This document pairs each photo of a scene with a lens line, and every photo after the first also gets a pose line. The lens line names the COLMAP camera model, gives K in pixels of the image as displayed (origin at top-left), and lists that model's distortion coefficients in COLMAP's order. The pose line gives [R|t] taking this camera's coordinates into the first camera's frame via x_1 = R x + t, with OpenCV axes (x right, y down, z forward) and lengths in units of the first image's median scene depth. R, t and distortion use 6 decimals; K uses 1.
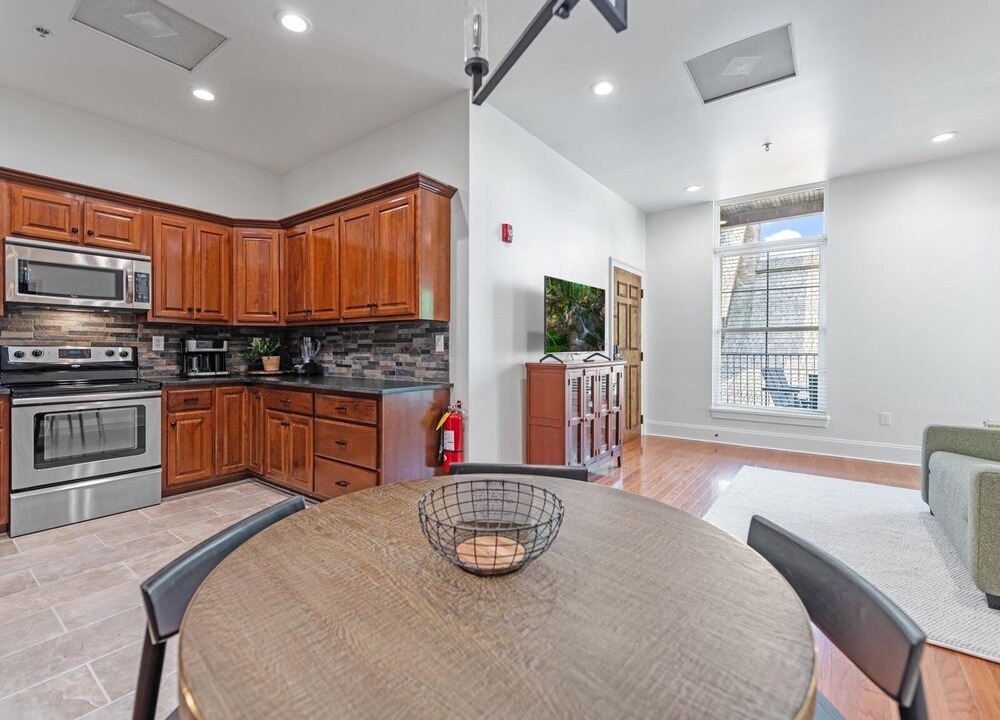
lens RADIAL K [[450.5, 0, 494.4], [0, 450.5, 348.1], [0, 0, 1]] dist [0.004000, -0.001372]
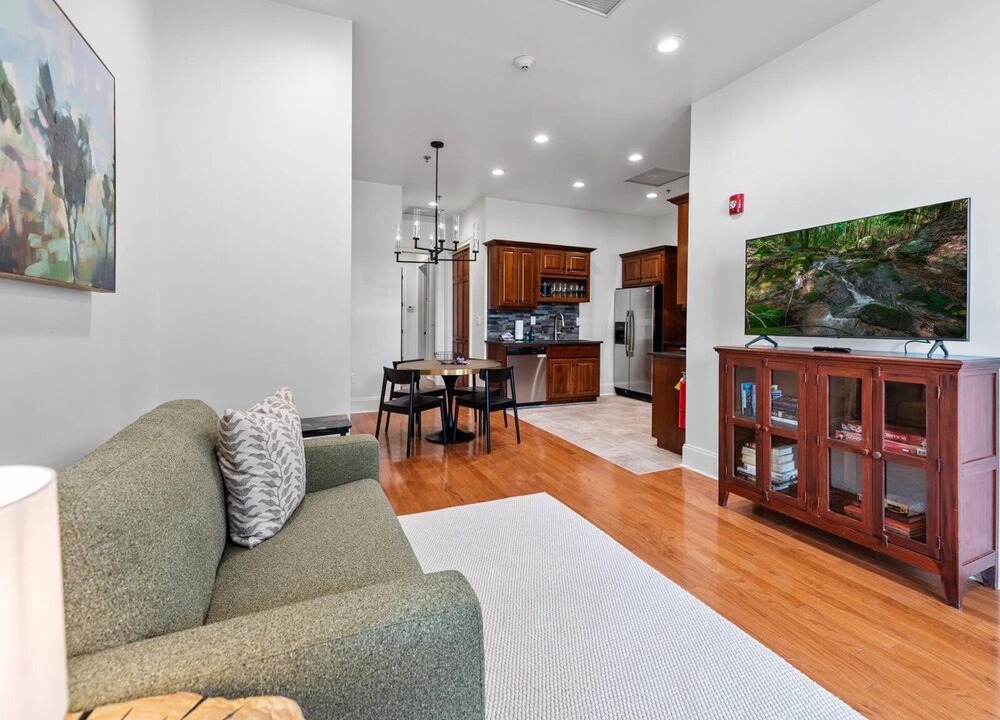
lens RADIAL K [[450.5, 0, 516.5], [0, 450.5, 321.3], [0, 0, 1]] dist [0.004000, -0.001372]
pose [[-0.473927, -0.006142, -0.880543, 1.043687], [-0.007395, 0.999968, -0.002995, -0.005606], [0.880533, 0.005092, -0.473957, 1.038996]]
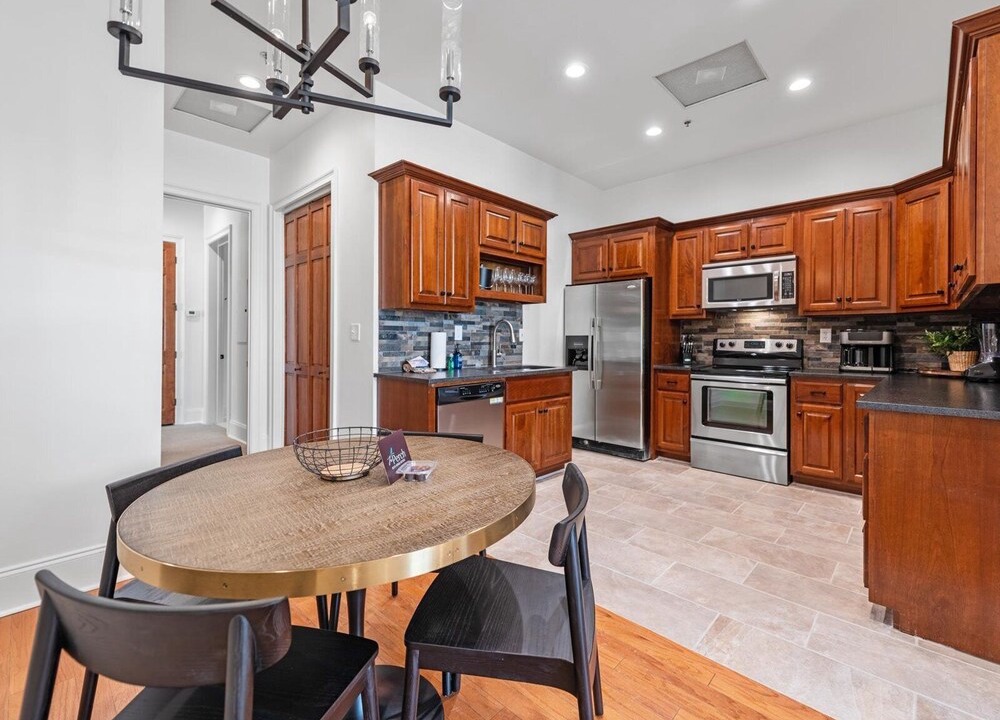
lens RADIAL K [[450.5, 0, 511.2], [0, 450.5, 337.9], [0, 0, 1]] dist [0.004000, -0.001372]
pose [[-0.110475, -0.006458, -0.993858, 0.388753], [-0.001892, 0.999978, -0.006287, 0.002421], [0.993877, 0.001186, -0.110485, 0.460297]]
